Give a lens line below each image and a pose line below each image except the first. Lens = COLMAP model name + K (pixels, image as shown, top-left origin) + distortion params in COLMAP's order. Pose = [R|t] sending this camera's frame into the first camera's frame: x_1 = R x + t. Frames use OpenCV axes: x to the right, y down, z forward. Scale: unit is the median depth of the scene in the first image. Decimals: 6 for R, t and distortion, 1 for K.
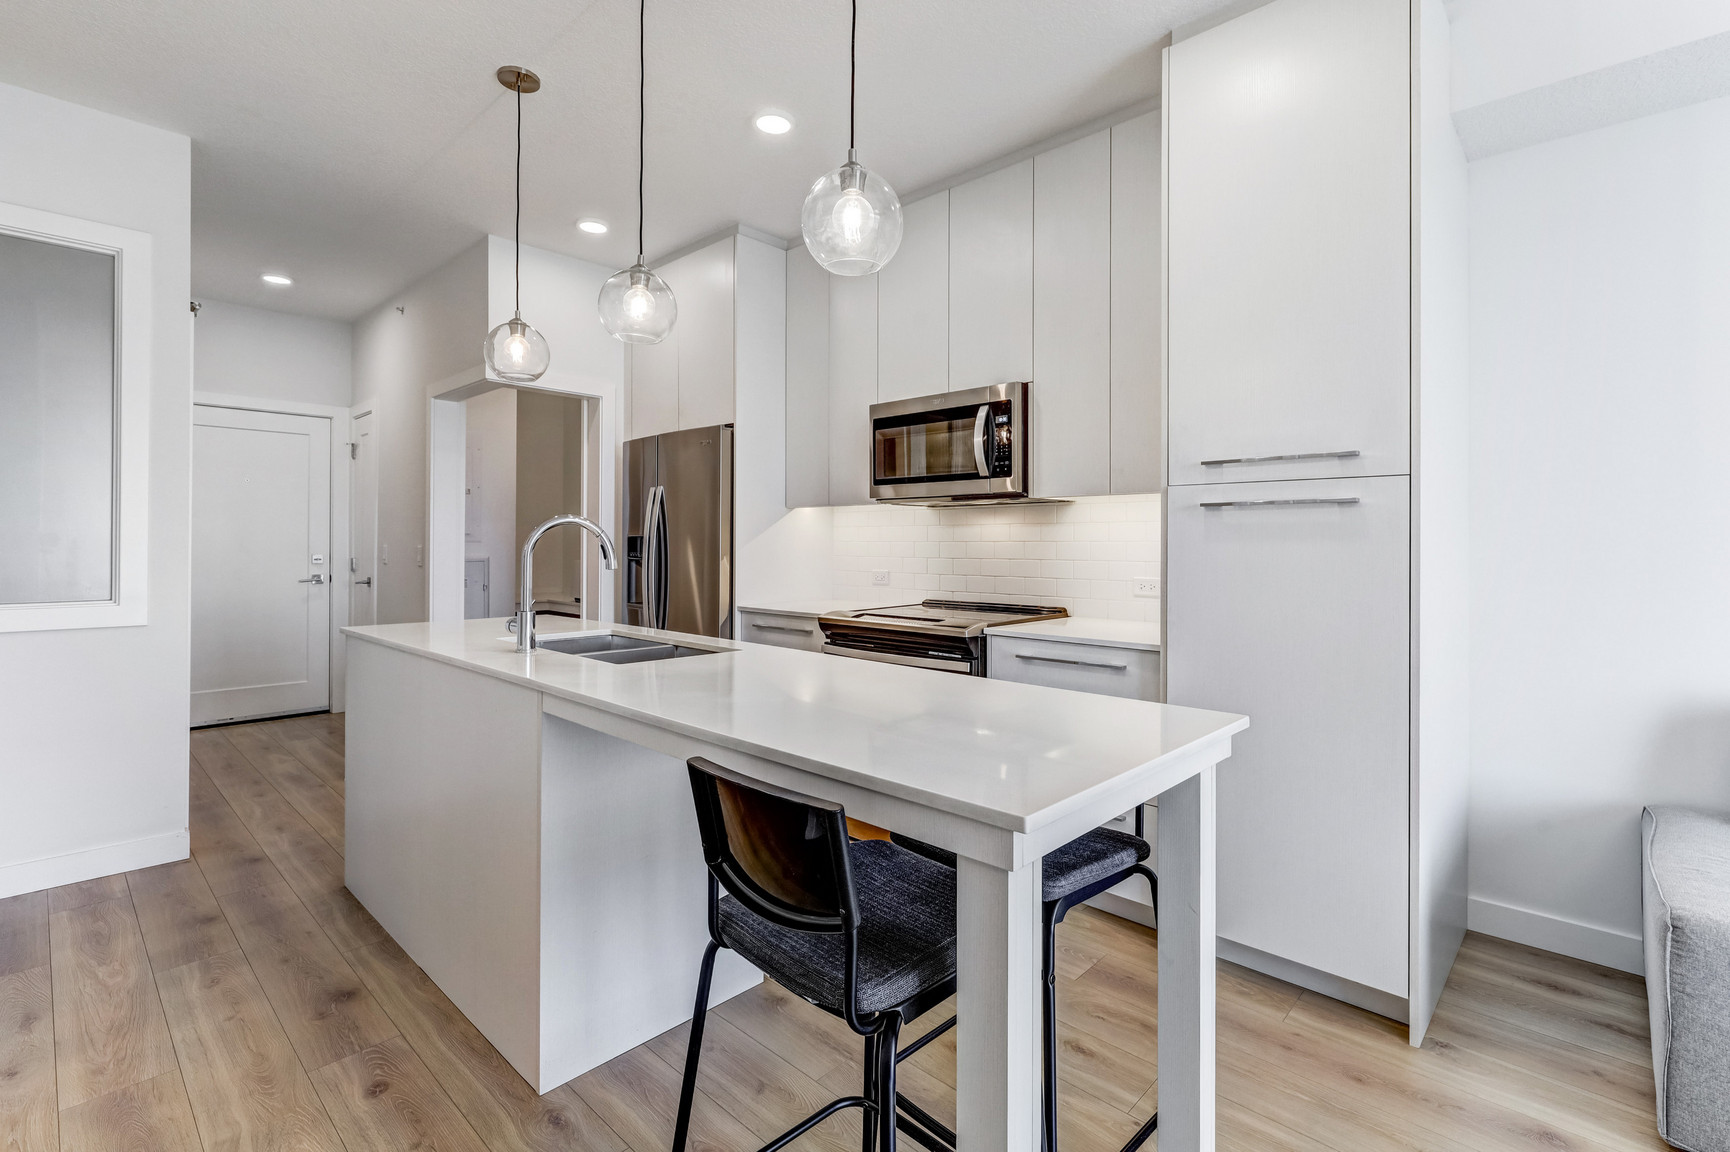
lens RADIAL K [[801.9, 0, 865.0], [0, 801.9, 576.0], [0, 0, 1]] dist [0.021840, -0.000067]
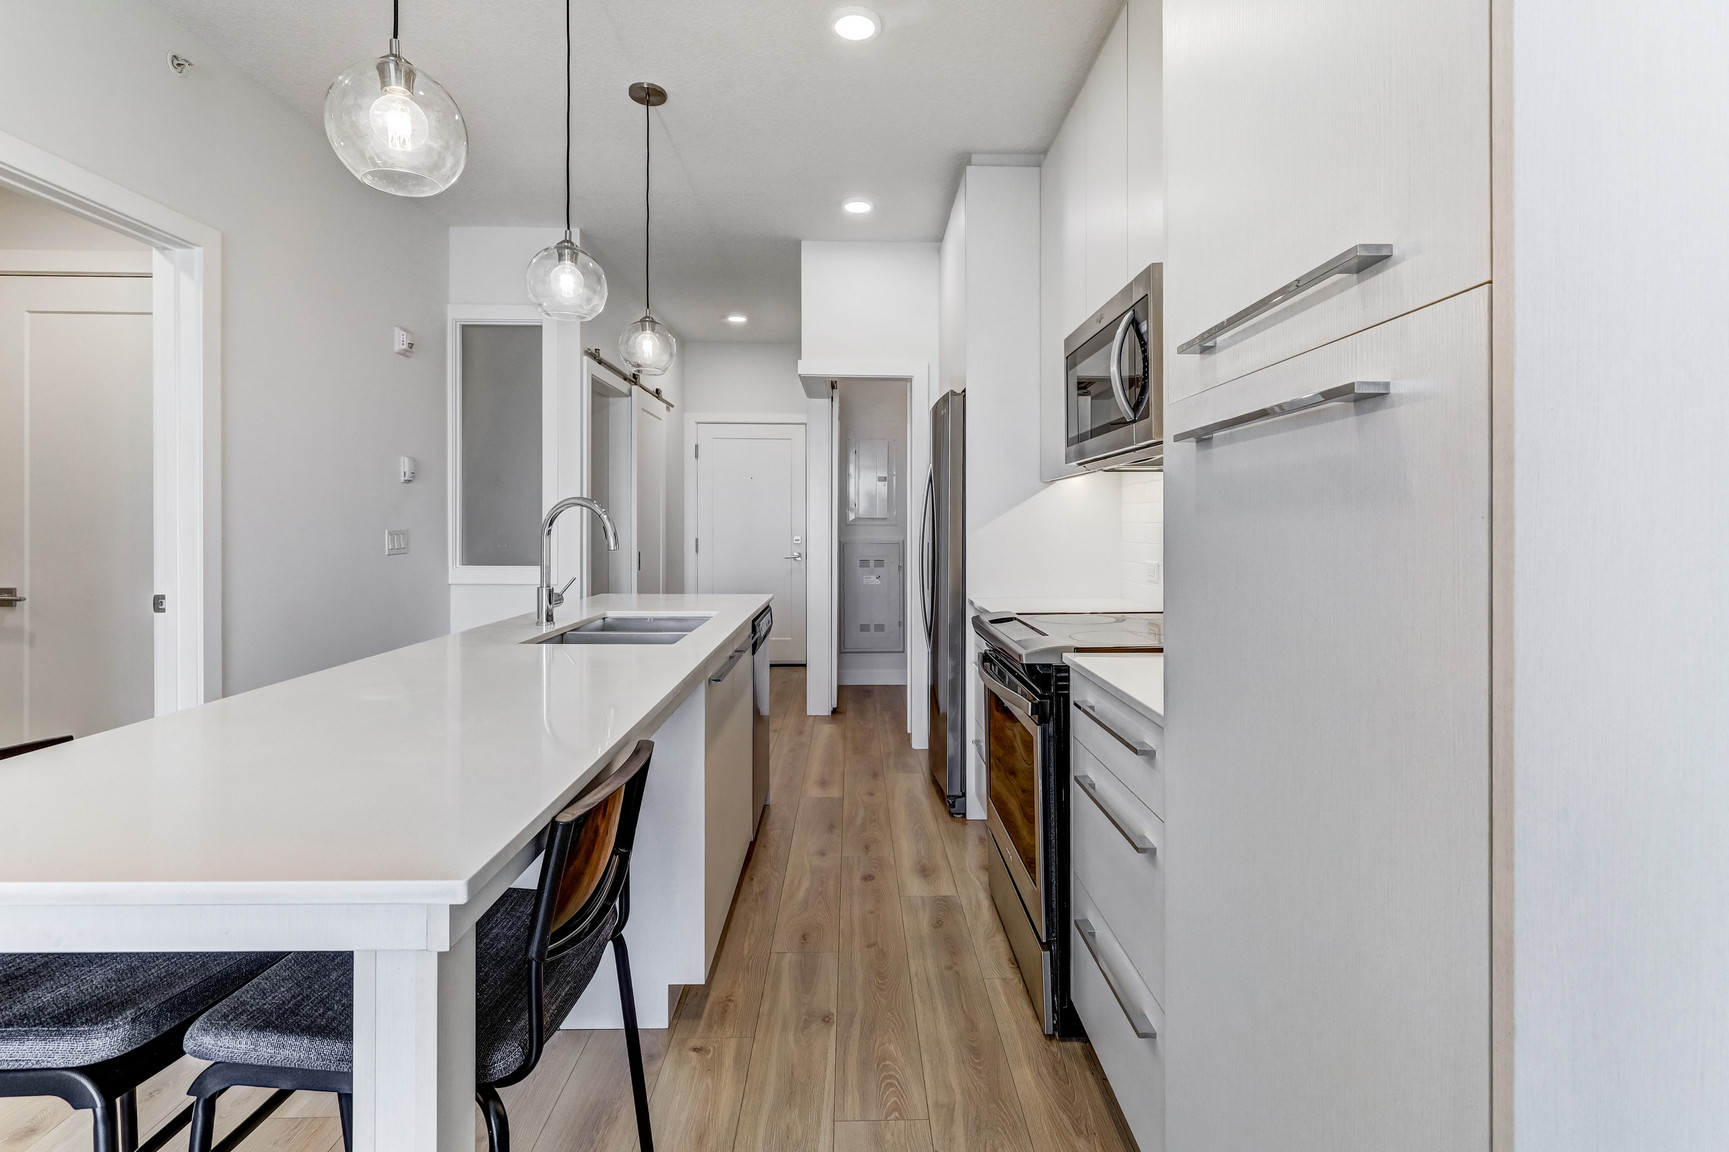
lens RADIAL K [[796.6, 0, 858.4], [0, 796.6, 547.2], [0, 0, 1]] dist [-0.000903, 0.000180]
pose [[0.701522, 0.018390, -0.712410, 0.497967], [-0.030491, 0.999526, -0.004224, -0.014118], [0.711995, 0.024685, 0.701750, 0.441673]]
